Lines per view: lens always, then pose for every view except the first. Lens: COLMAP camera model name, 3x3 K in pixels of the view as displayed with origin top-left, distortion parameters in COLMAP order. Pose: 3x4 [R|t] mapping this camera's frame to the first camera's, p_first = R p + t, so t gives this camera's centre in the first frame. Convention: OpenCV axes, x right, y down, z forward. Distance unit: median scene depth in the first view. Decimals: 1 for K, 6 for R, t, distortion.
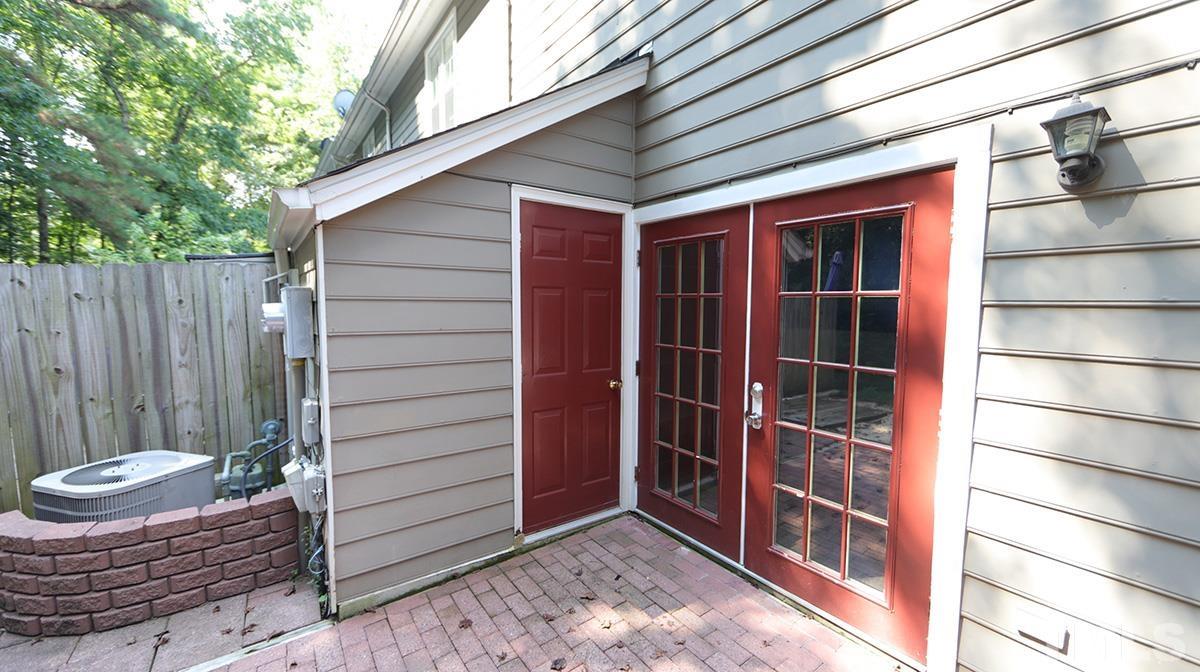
lens RADIAL K [[469.5, 0, 604.6], [0, 469.5, 339.3], [0, 0, 1]] dist [0.005630, -0.000037]
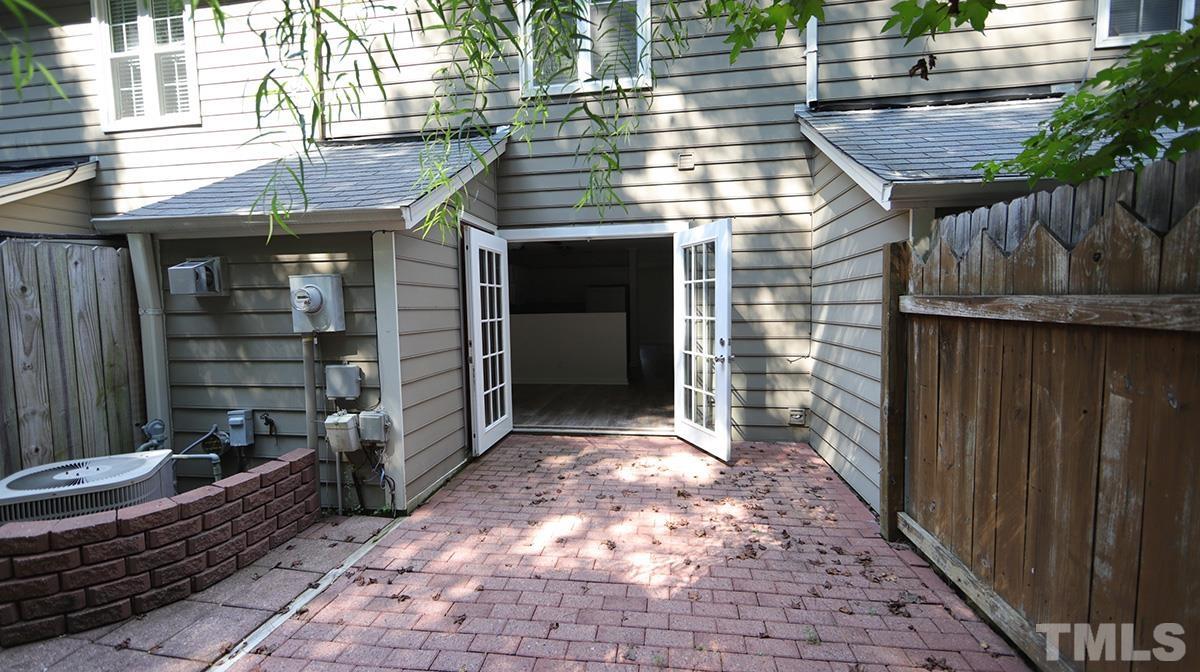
lens RADIAL K [[469.5, 0, 602.5], [0, 469.5, 336.1], [0, 0, 1]] dist [0.005630, -0.000037]
pose [[0.699801, -0.066970, 0.711191, -0.770468], [0.078383, 0.996783, 0.016735, 0.064817], [-0.710024, 0.044035, 0.702799, -0.279764]]
